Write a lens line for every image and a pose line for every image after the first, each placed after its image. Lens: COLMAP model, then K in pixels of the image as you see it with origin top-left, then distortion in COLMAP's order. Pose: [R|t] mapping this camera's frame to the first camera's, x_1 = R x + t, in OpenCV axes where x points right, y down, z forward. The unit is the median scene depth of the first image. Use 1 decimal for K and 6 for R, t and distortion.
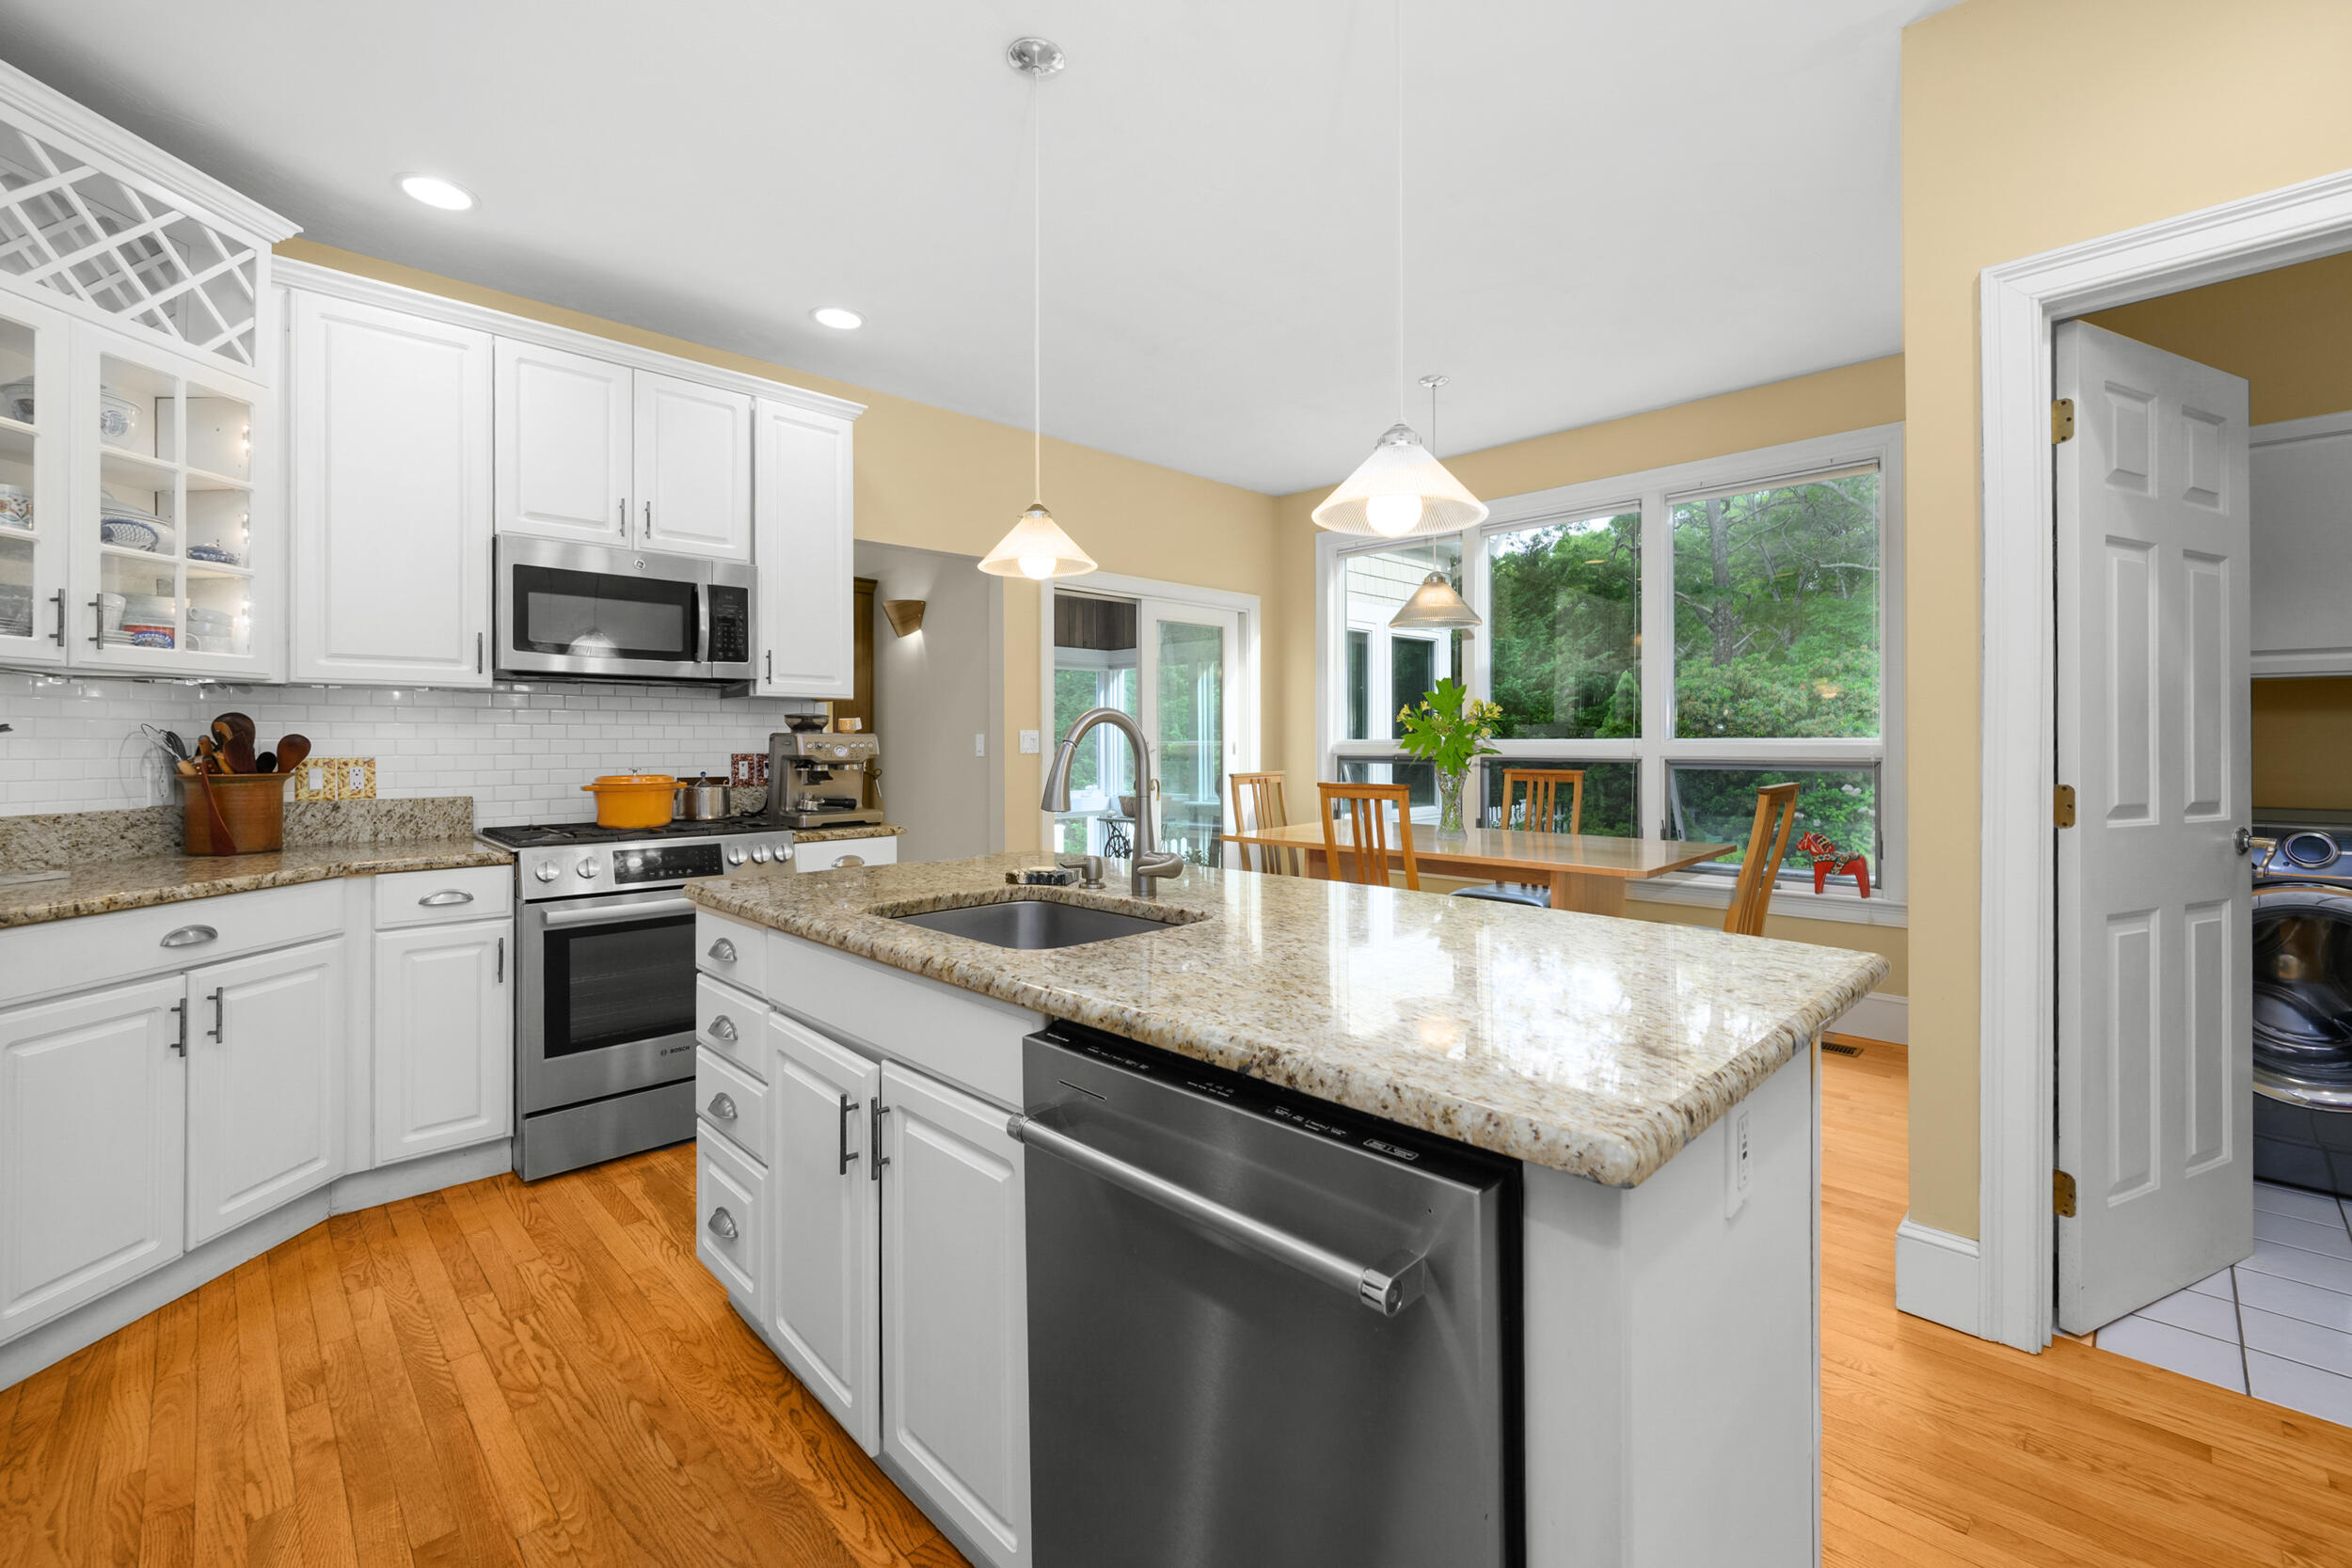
lens RADIAL K [[981.8, 0, 1173.9], [0, 981.8, 743.2], [0, 0, 1]] dist [-0.000696, 0.000043]
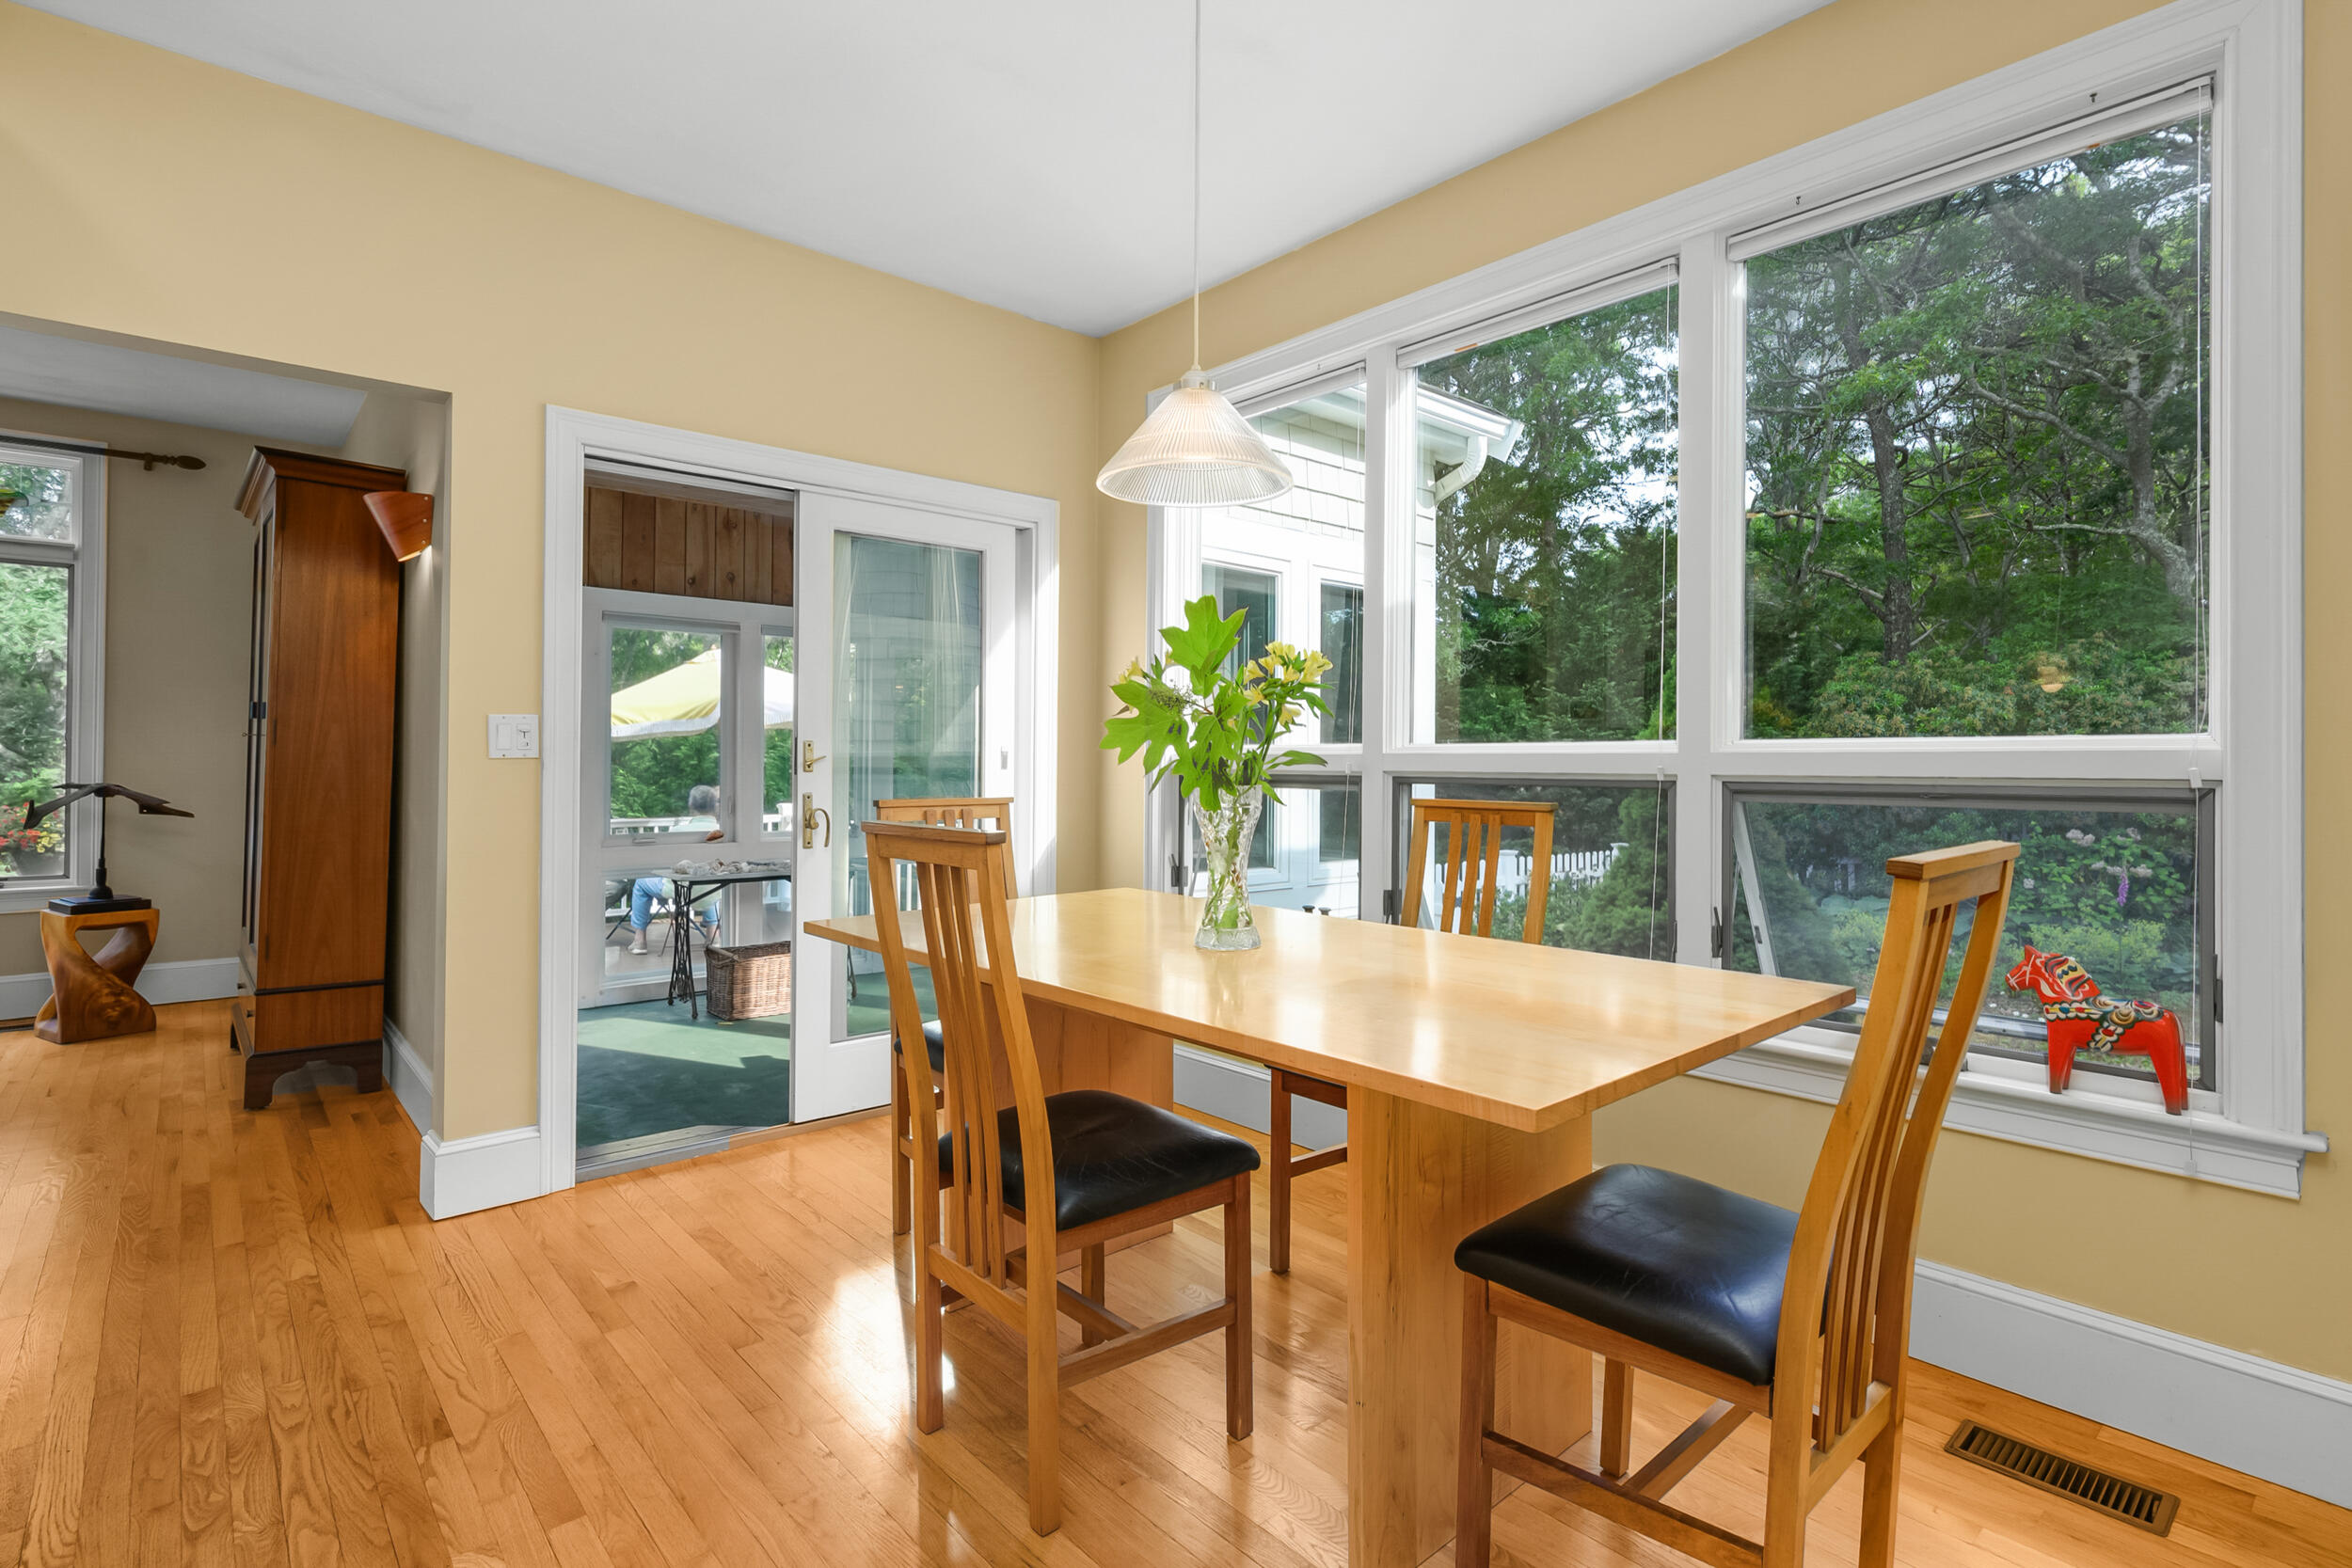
lens RADIAL K [[1137.9, 0, 1172.5], [0, 1137.9, 756.8], [0, 0, 1]] dist [-0.001900, -0.000681]
pose [[0.998014, 0.009624, -0.062245, 0.396209], [-0.010181, 0.999911, -0.008637, 0.017500], [0.062157, 0.009253, 0.998024, 0.633908]]
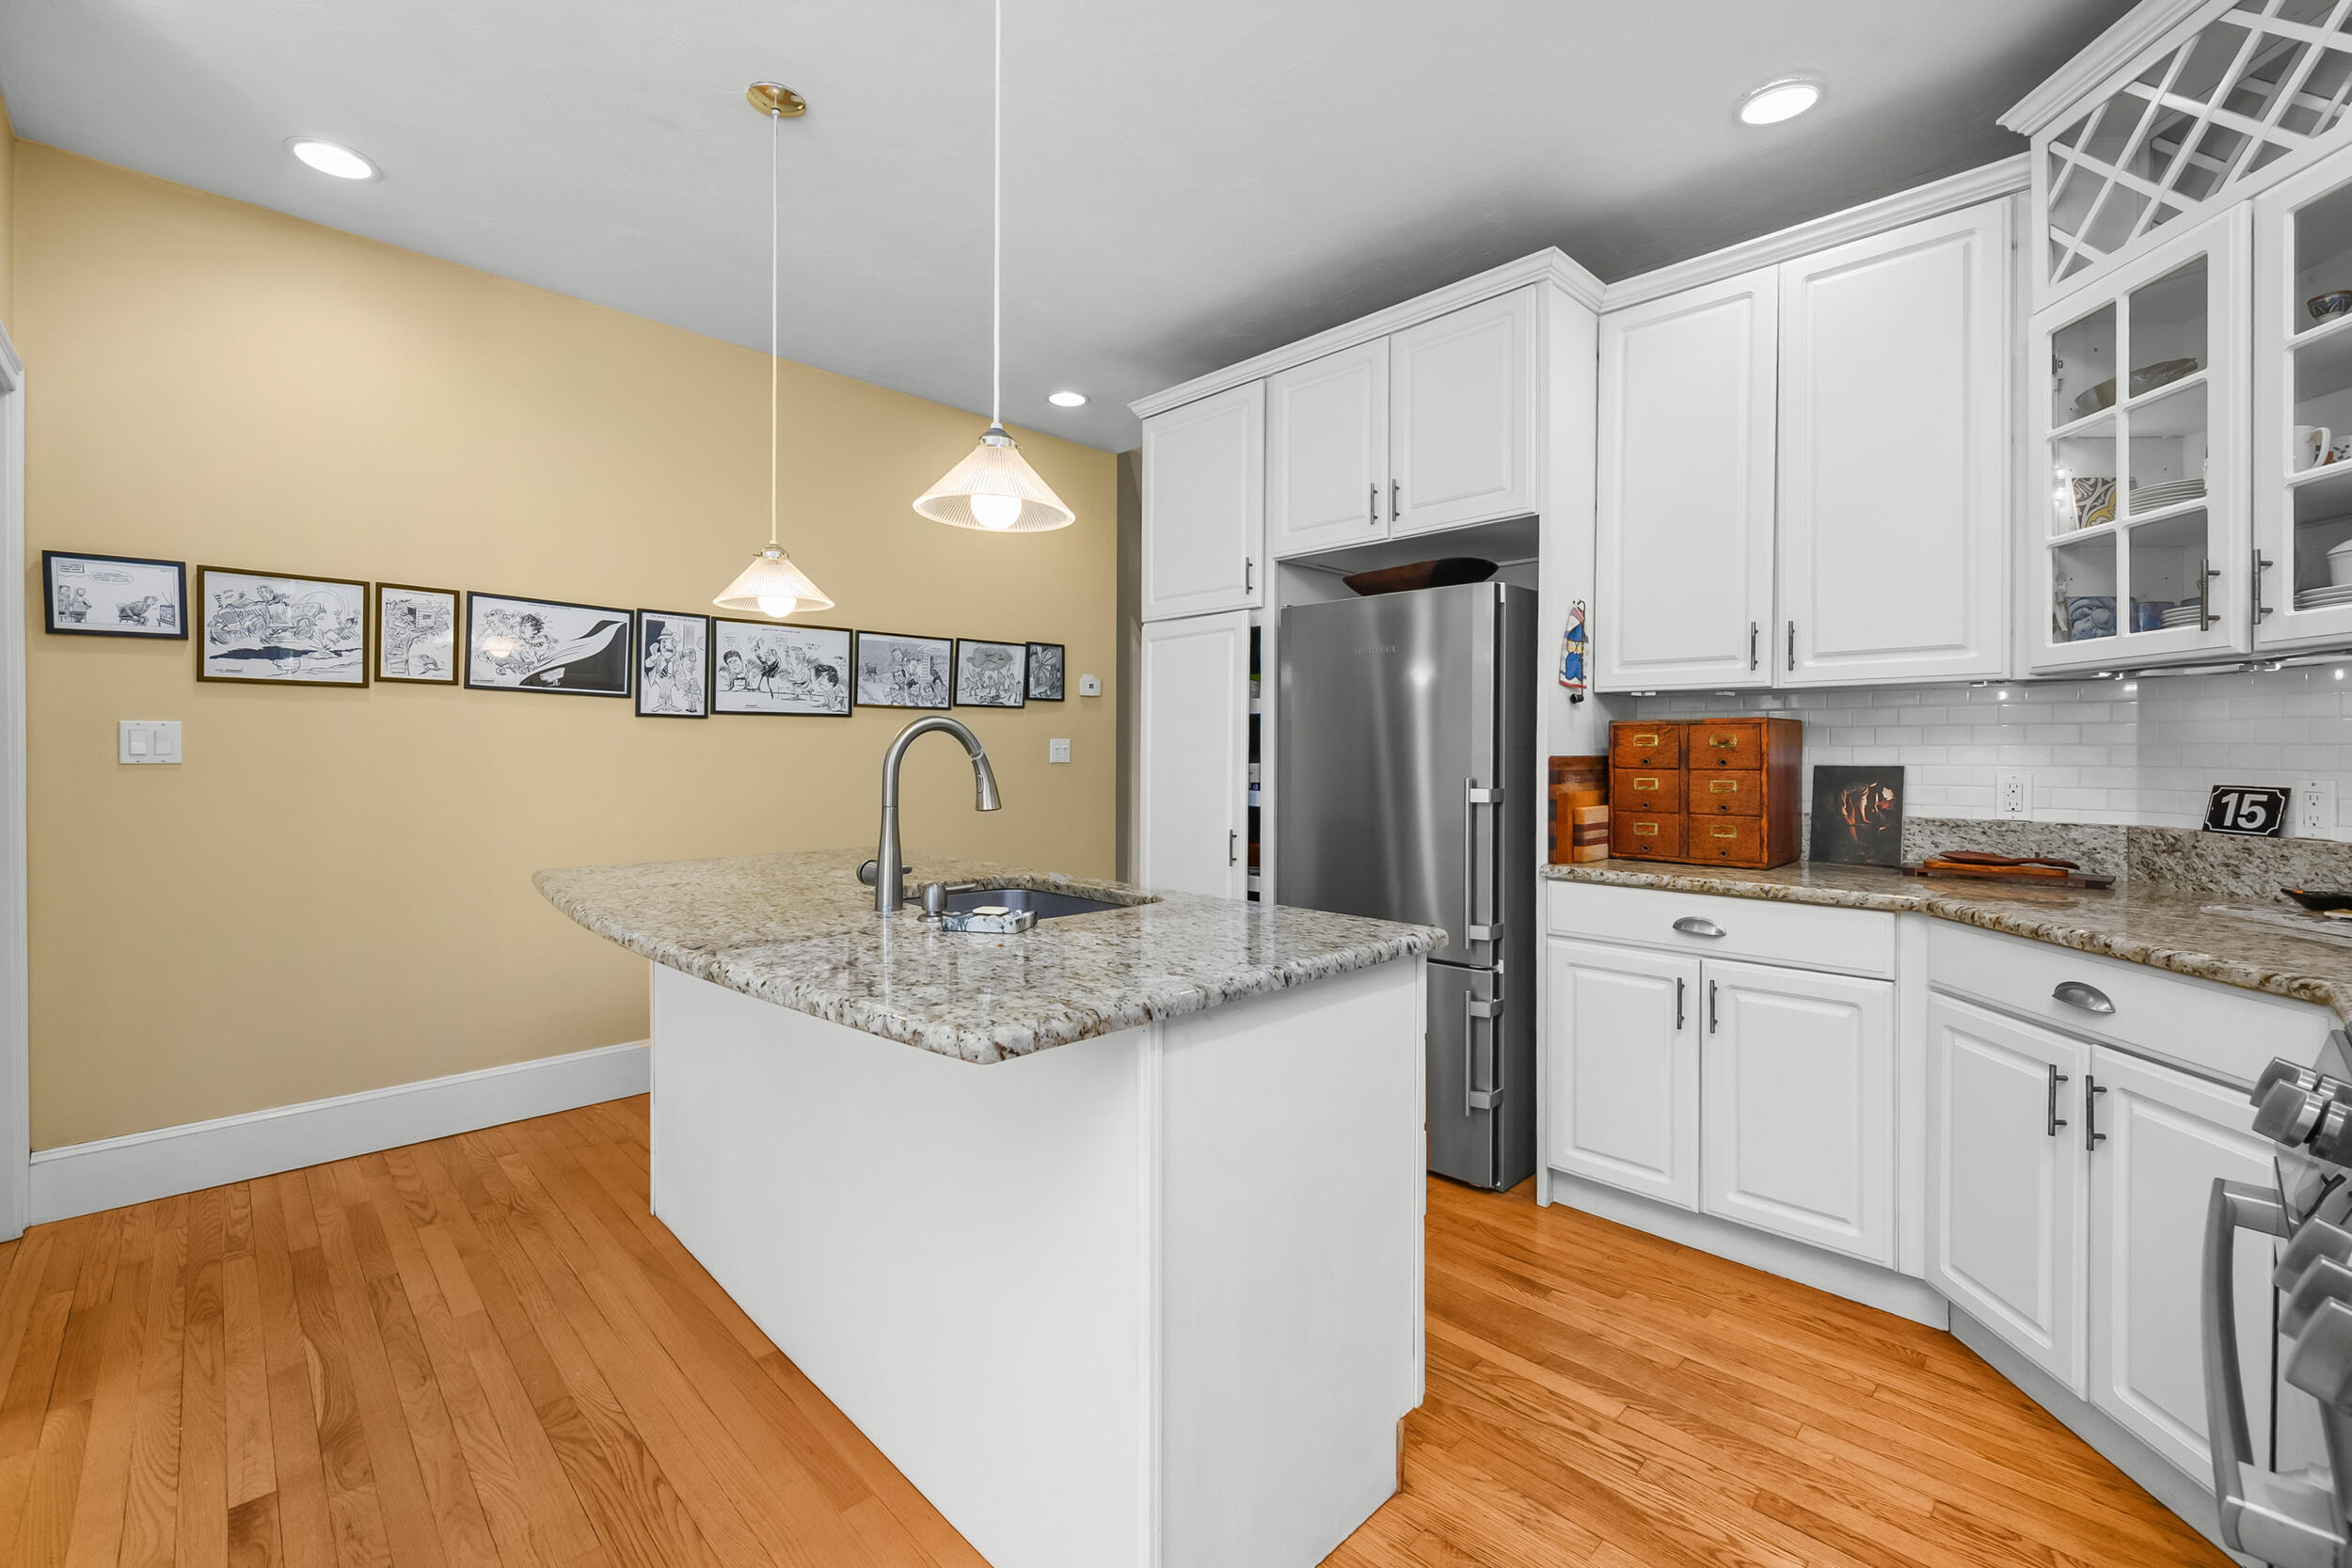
lens RADIAL K [[985.1, 0, 1186.3], [0, 985.1, 766.6], [0, 0, 1]] dist [-0.001698, 0.000276]
pose [[-0.999988, -0.002670, -0.004088, -0.223329], [-0.002711, 0.999945, 0.010131, 0.005883], [0.004061, 0.010142, -0.999940, 1.392618]]
